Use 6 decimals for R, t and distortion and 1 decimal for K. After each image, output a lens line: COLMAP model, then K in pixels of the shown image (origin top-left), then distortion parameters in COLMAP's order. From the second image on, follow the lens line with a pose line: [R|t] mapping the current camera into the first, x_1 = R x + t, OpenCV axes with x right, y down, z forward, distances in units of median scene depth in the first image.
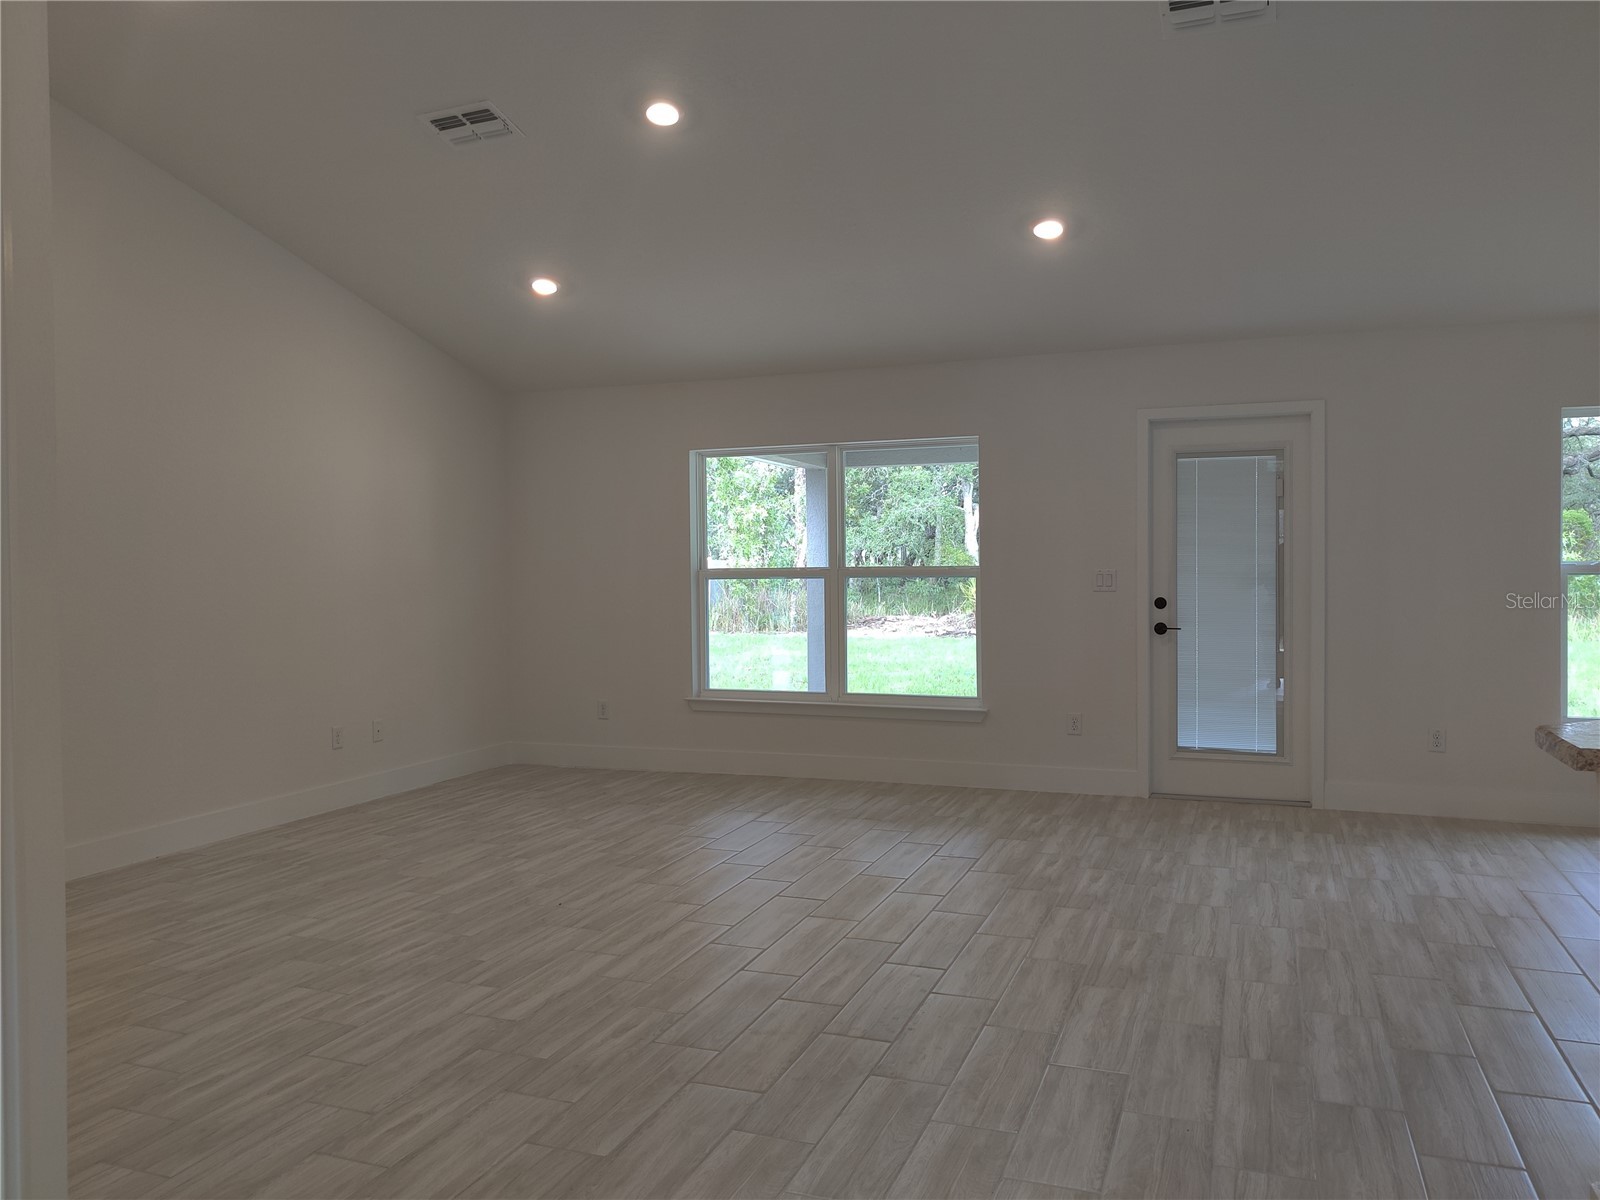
lens RADIAL K [[1200.3, 0, 800.0], [0, 1200.3, 600.0], [0, 0, 1]] dist [0.069296, -0.109278]
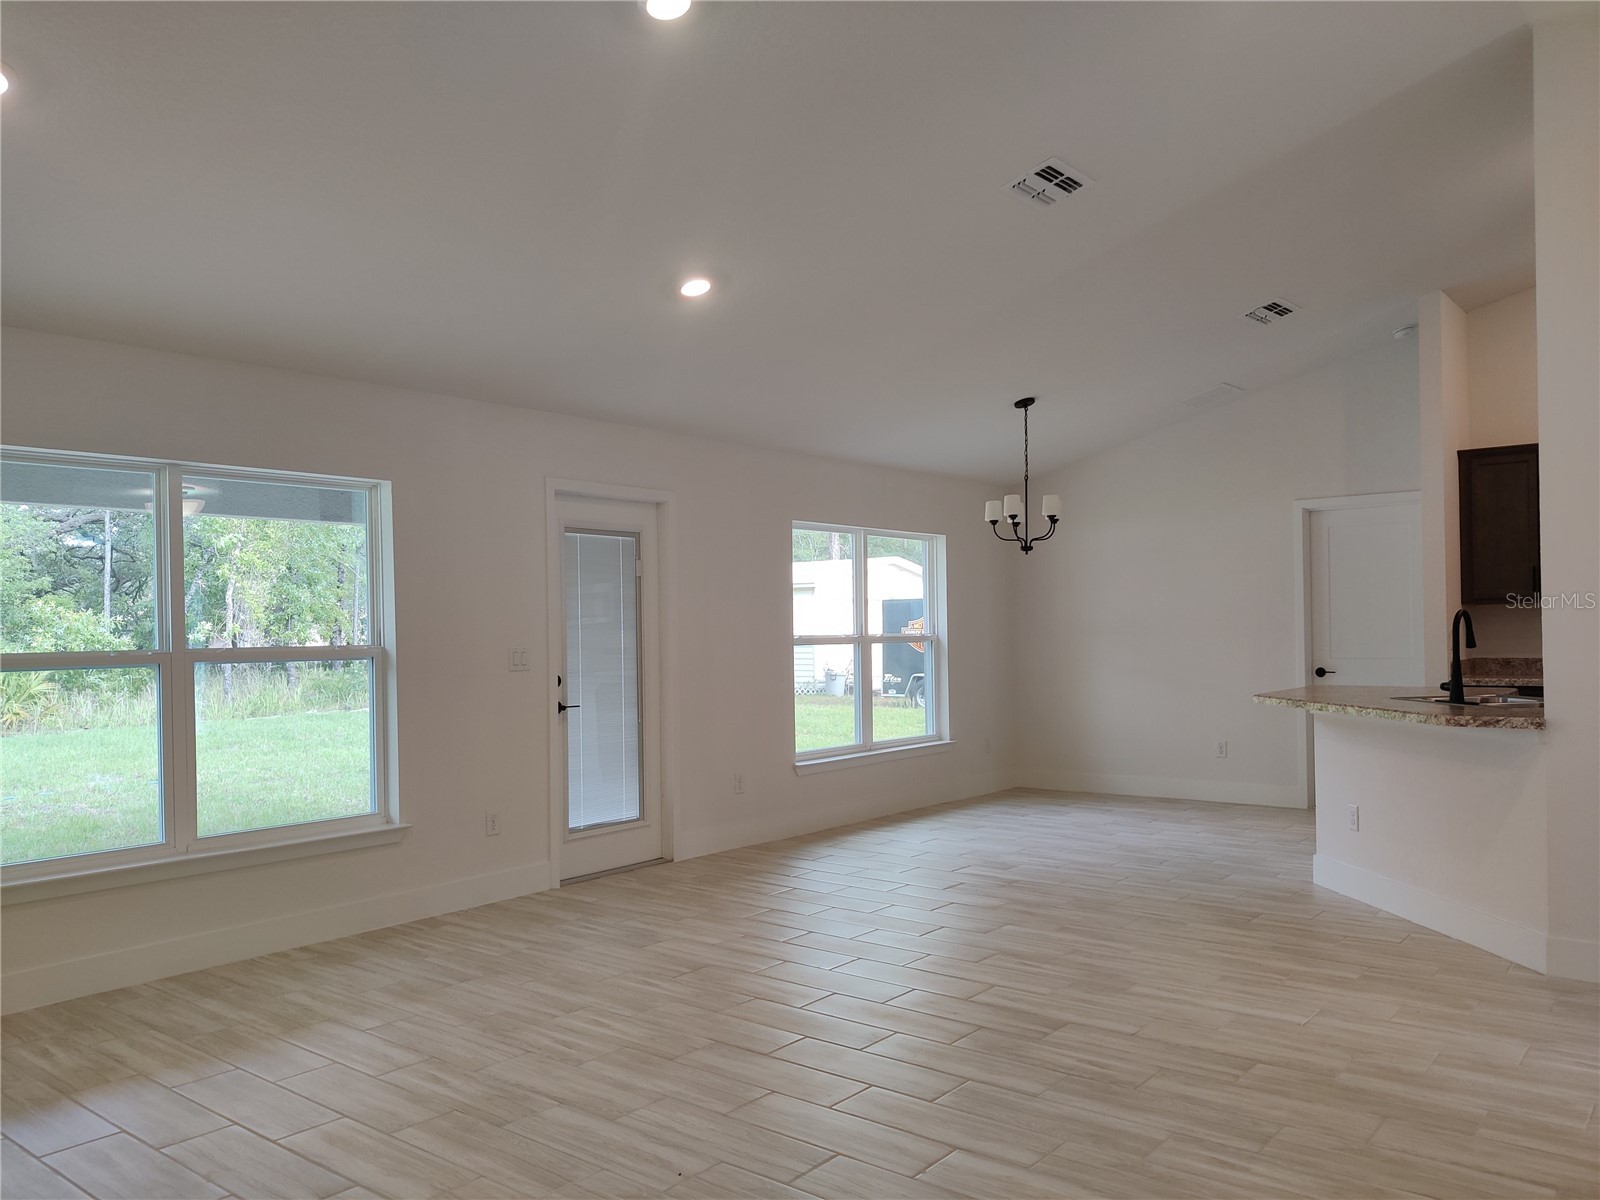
lens RADIAL K [[1218.1, 0, 773.3], [0, 1218.1, 630.5], [0, 0, 1]] dist [-0.004526, -0.008032]
pose [[0.324504, 0.002055, 0.945882, -0.612849], [0.043547, 0.998905, -0.017110, -0.015056], [-0.944881, 0.046743, 0.324059, 0.572523]]
